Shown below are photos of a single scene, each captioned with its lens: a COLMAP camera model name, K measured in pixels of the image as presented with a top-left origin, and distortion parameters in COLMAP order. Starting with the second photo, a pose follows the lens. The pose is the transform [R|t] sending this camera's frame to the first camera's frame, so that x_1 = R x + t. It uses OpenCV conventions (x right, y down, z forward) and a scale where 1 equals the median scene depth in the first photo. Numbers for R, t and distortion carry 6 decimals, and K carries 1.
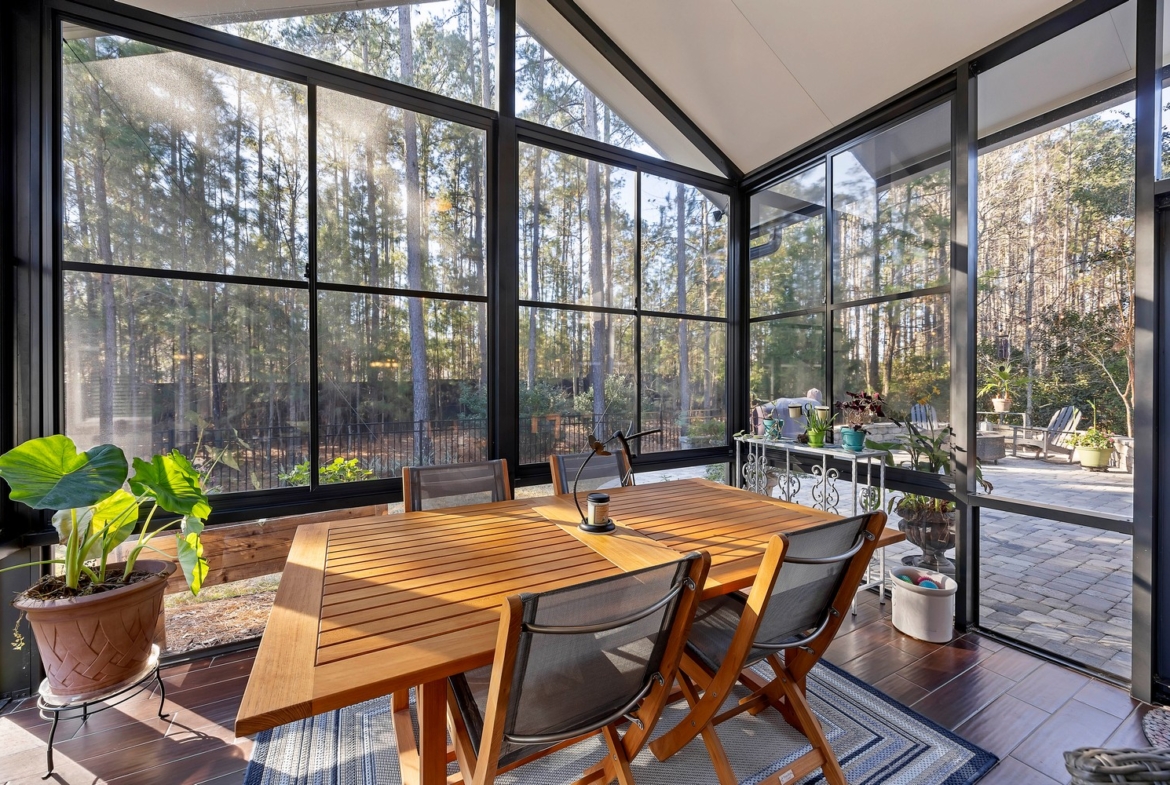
lens RADIAL K [[447.6, 0, 585.2], [0, 447.6, 387.7], [0, 0, 1]] dist [-0.001228, -0.000117]
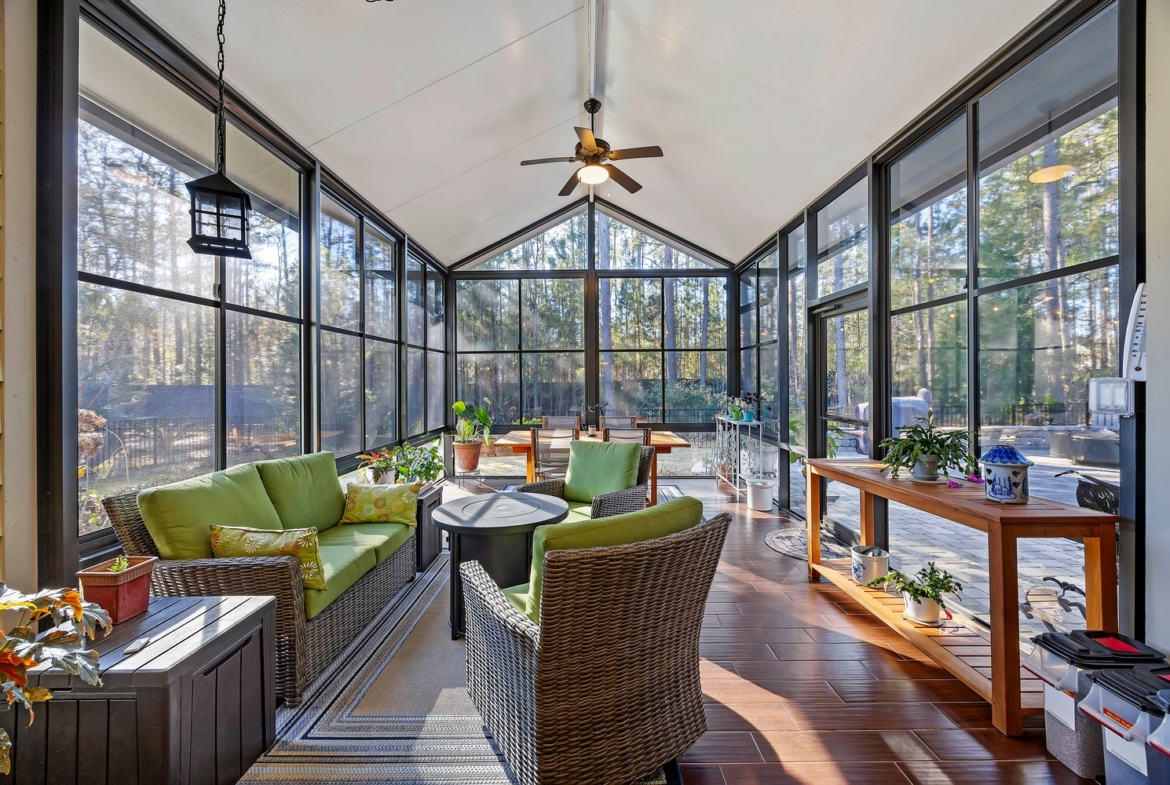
lens RADIAL K [[450.0, 0, 586.4], [0, 450.0, 381.5], [0, 0, 1]] dist [-0.001218, -0.000186]
pose [[0.878910, -0.003306, -0.476977, 0.688007], [-0.000341, 0.999971, -0.007560, -0.015682], [0.476988, 0.006807, 0.878883, -0.798763]]
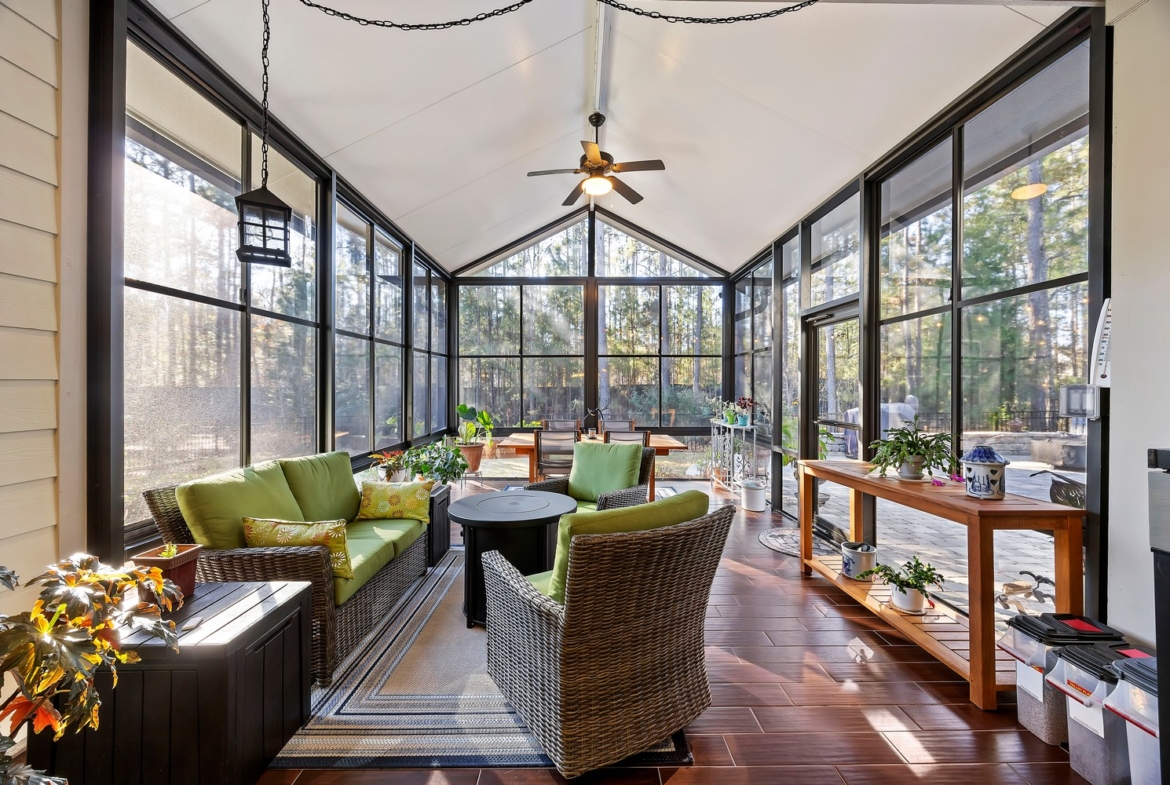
lens RADIAL K [[447.6, 0, 585.2], [0, 447.6, 387.7], [0, 0, 1]] dist [-0.001228, -0.000117]
pose [[0.885742, 0.004034, -0.464160, 0.681328], [-0.007324, 0.999959, -0.005286, -0.012054], [0.464120, 0.008082, 0.885735, -0.845811]]
